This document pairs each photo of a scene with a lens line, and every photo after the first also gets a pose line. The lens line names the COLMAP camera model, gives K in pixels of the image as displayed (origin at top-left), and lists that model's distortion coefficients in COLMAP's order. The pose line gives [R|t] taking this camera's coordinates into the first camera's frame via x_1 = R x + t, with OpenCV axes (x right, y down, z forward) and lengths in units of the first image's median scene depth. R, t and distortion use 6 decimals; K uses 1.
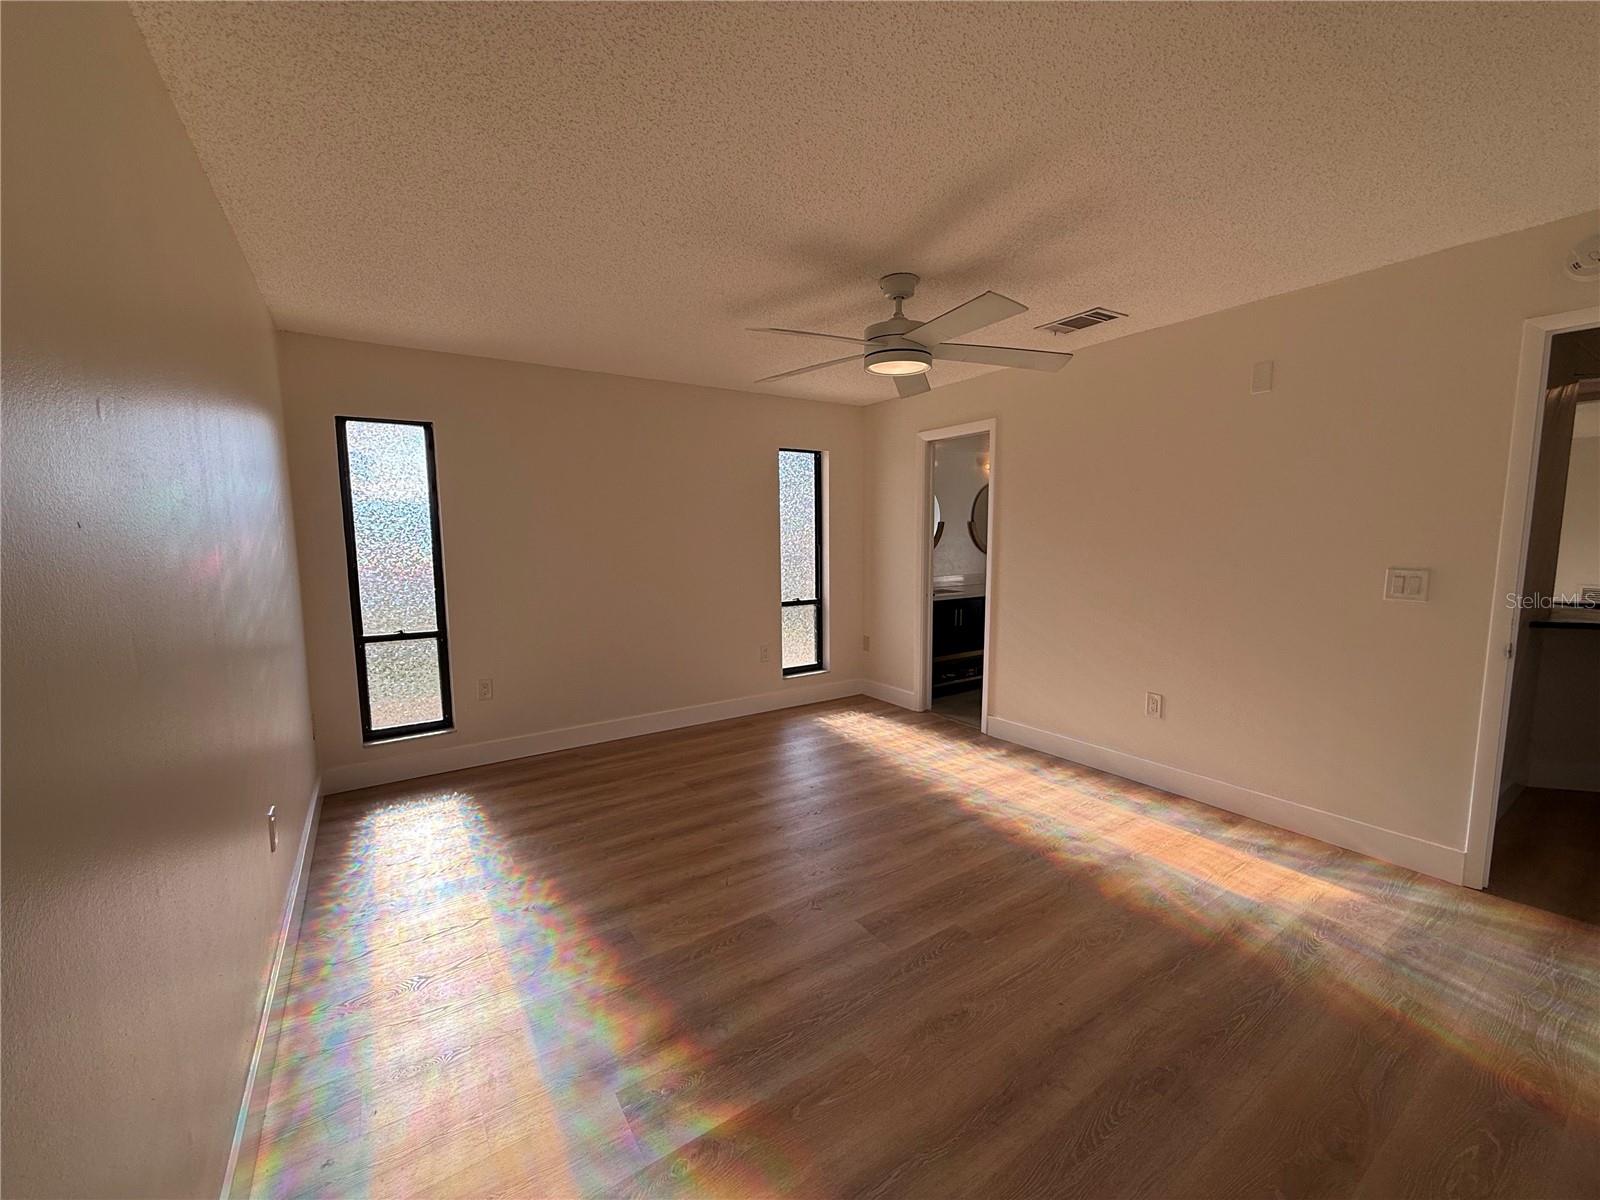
lens RADIAL K [[637.9, 0, 801.6], [0, 637.9, 594.8], [0, 0, 1]] dist [0.001631, -0.000871]
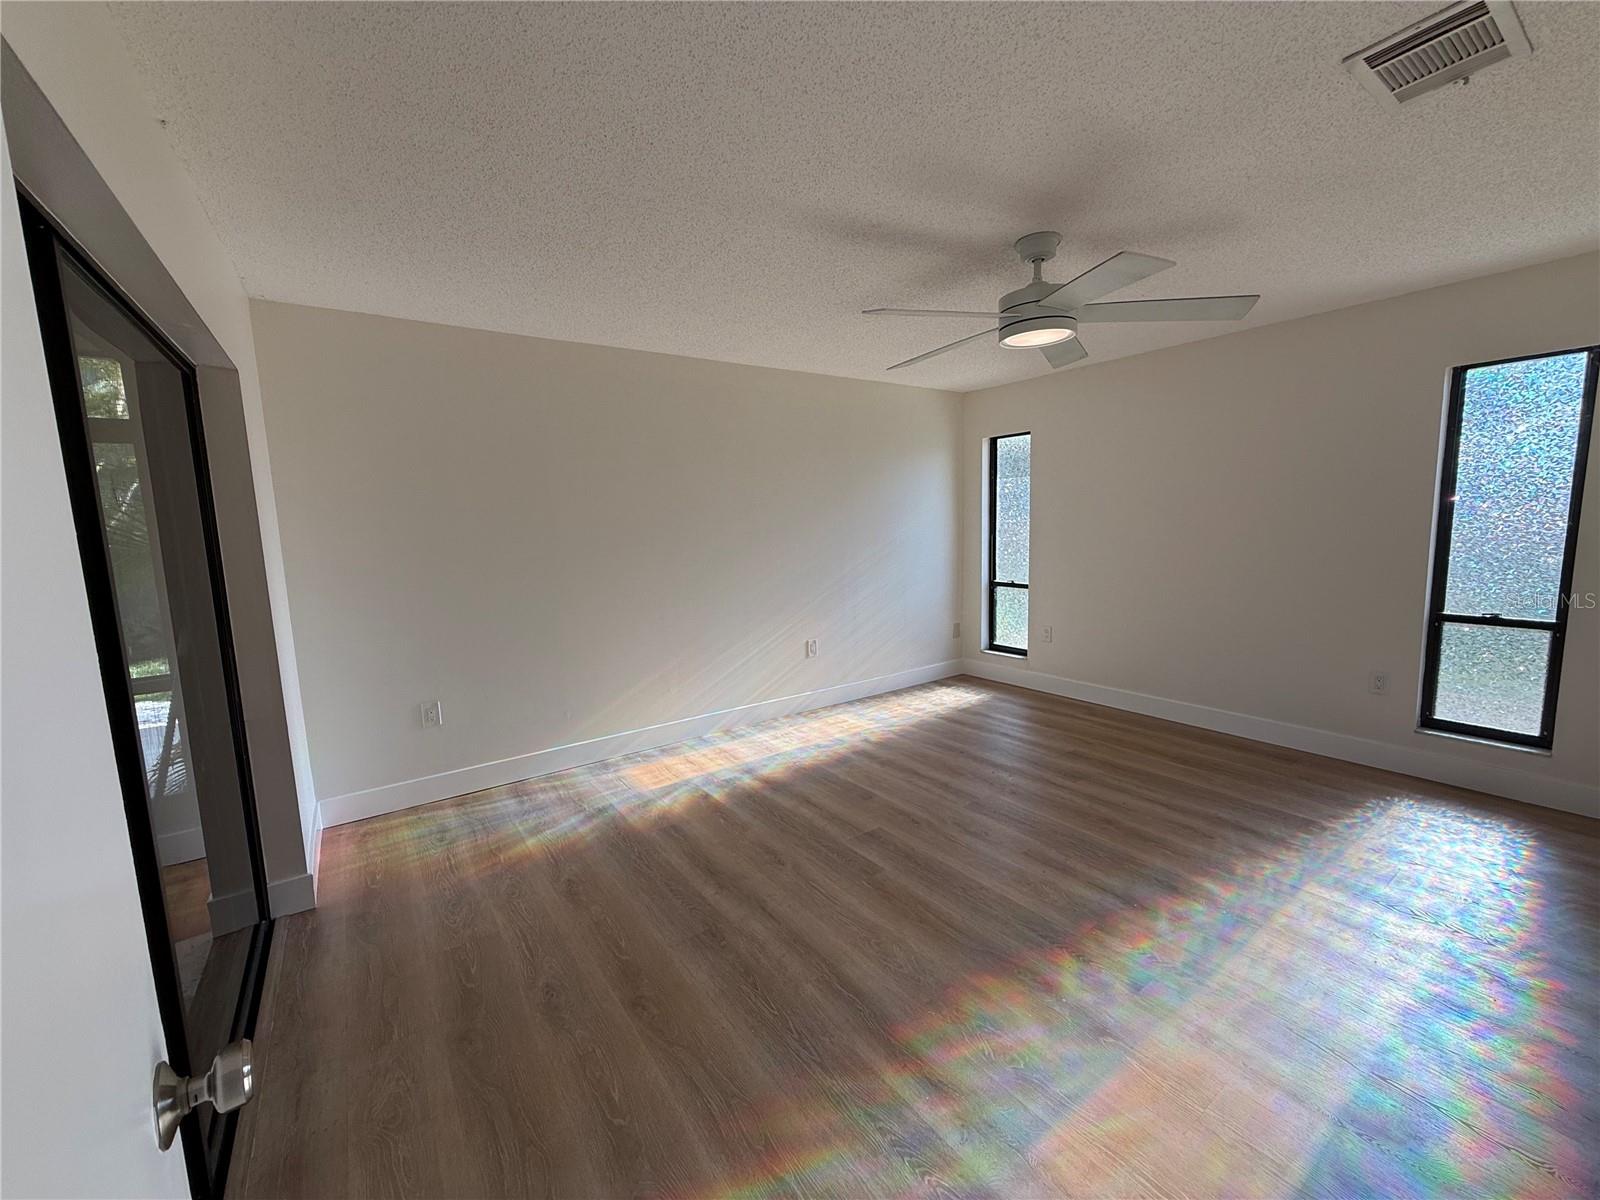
lens RADIAL K [[637.9, 0, 806.1], [0, 637.9, 598.4], [0, 0, 1]] dist [0.001631, -0.000871]
pose [[0.034671, 0.132989, -0.990511, 1.132342], [-0.066578, 0.989212, 0.130484, -0.089262], [0.997179, 0.061423, 0.043151, 0.676934]]
